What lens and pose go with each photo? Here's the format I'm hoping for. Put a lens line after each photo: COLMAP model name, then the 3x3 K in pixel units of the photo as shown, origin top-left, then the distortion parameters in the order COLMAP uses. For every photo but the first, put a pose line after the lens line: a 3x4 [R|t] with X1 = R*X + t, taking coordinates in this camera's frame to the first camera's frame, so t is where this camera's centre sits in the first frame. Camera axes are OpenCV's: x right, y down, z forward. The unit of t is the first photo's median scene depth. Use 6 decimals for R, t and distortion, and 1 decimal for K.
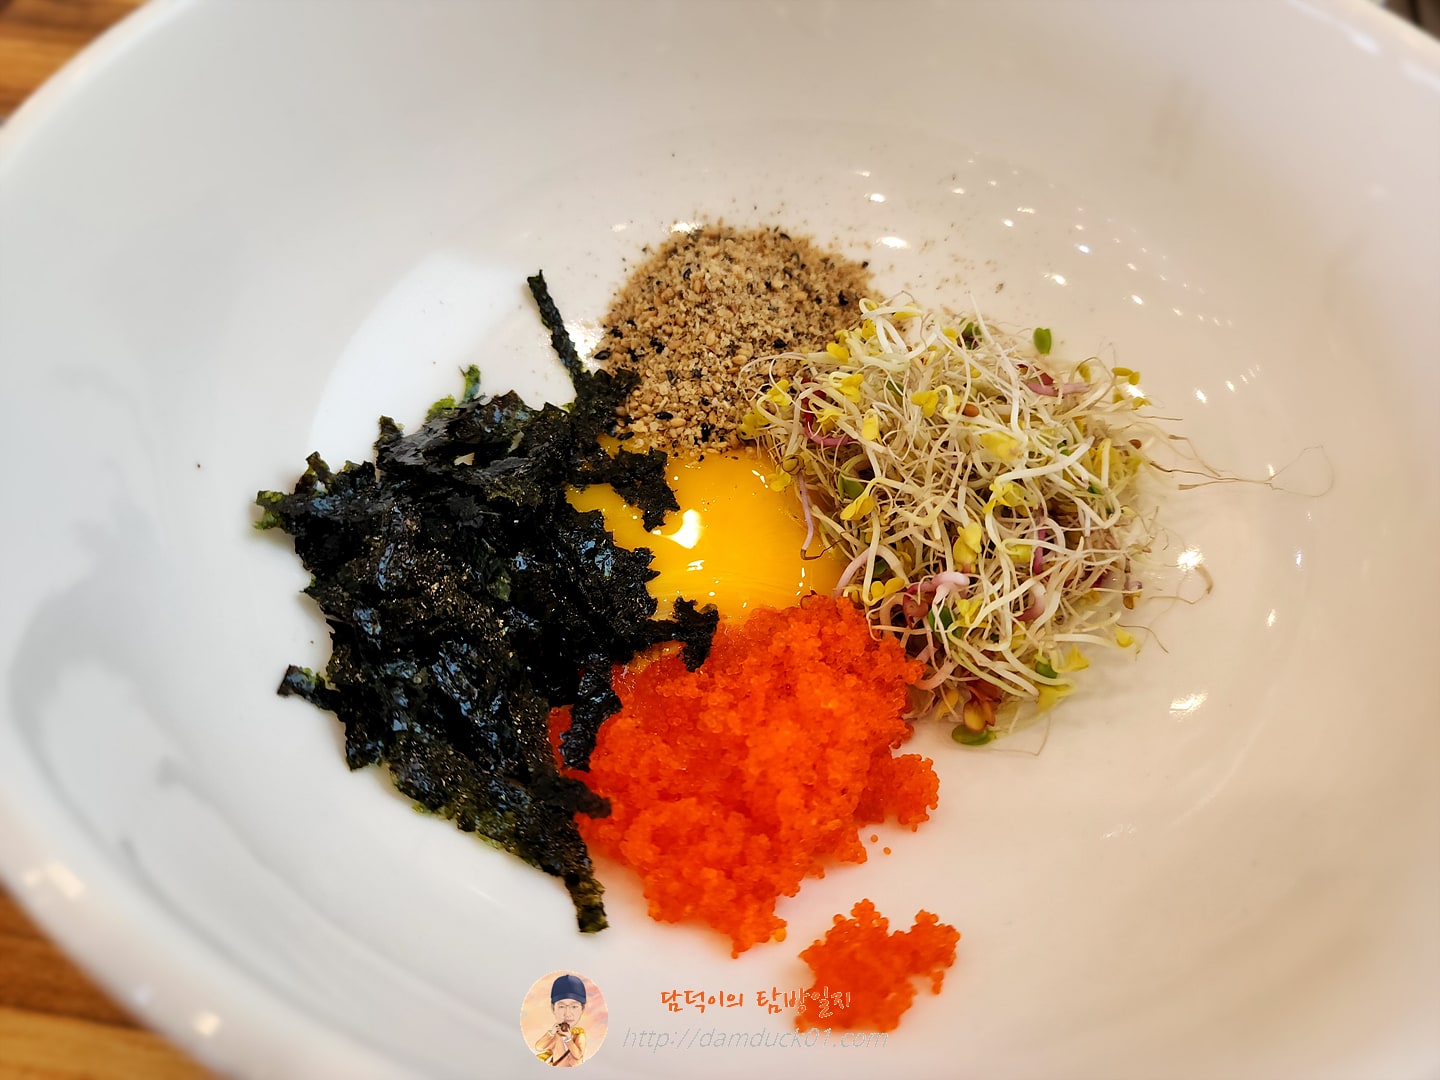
lens RADIAL K [[966.4, 0, 713.5], [0, 966.4, 546.0], [0, 0, 1]] dist [0.038915, -0.032322]
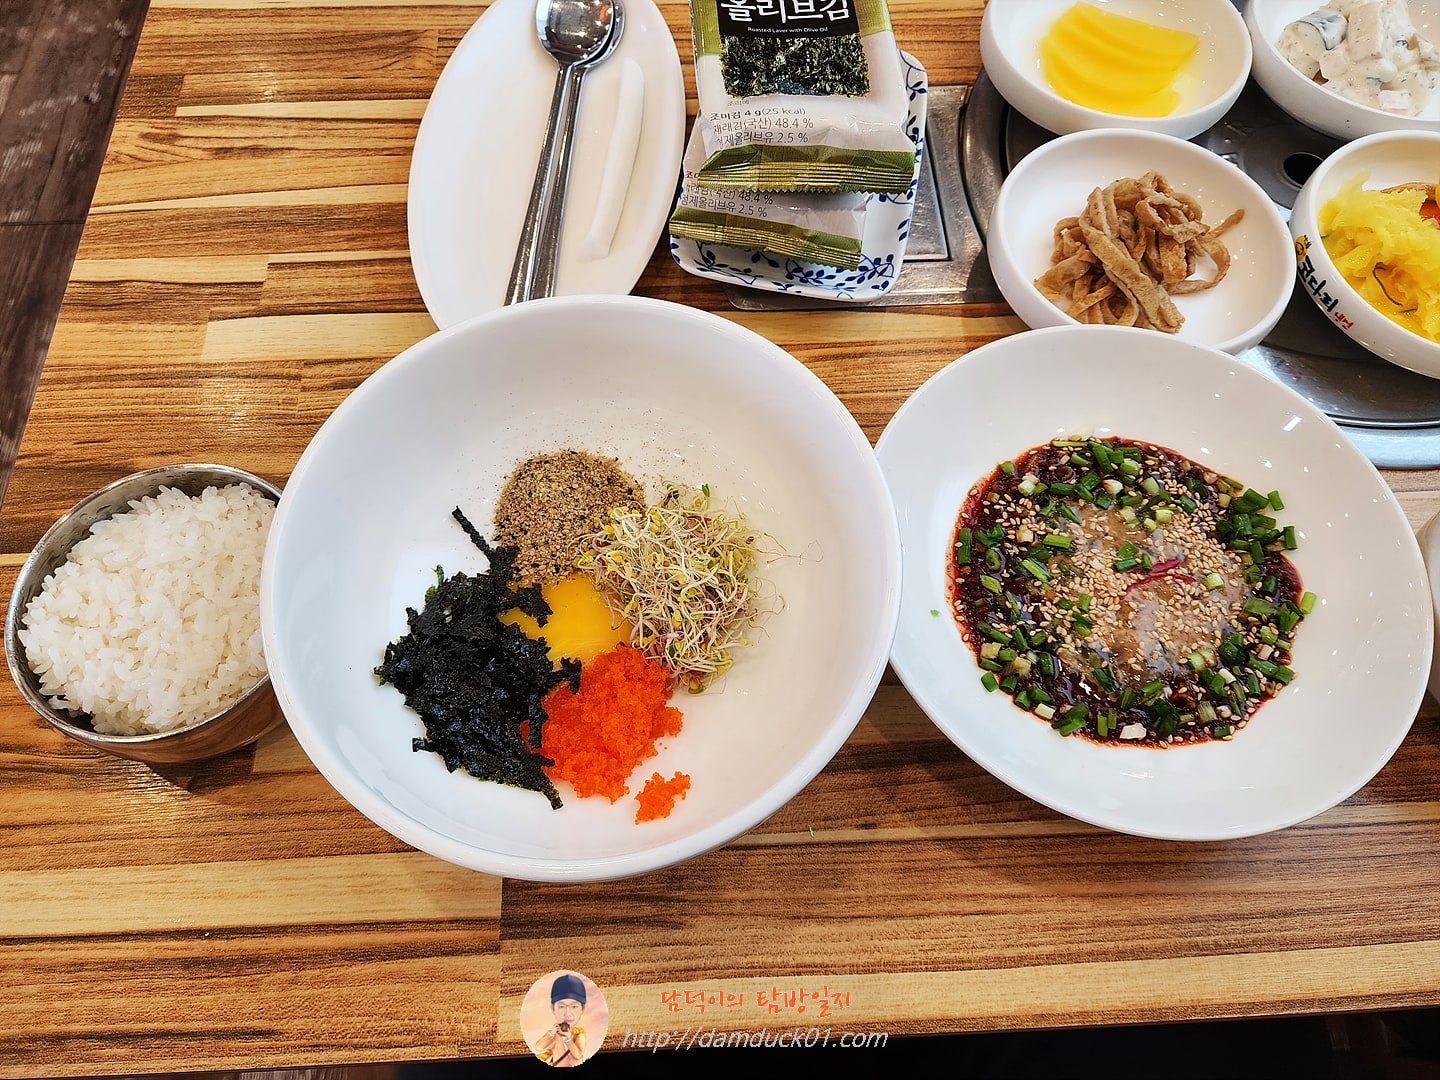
lens RADIAL K [[966.4, 0, 716.0], [0, 966.4, 531.8], [0, 0, 1]] dist [0.038915, -0.032322]
pose [[0.972172, -0.214788, 0.093534, 0.174268], [0.192321, 0.959705, 0.204890, -0.656954], [-0.133773, -0.181199, 0.974306, -1.258000]]
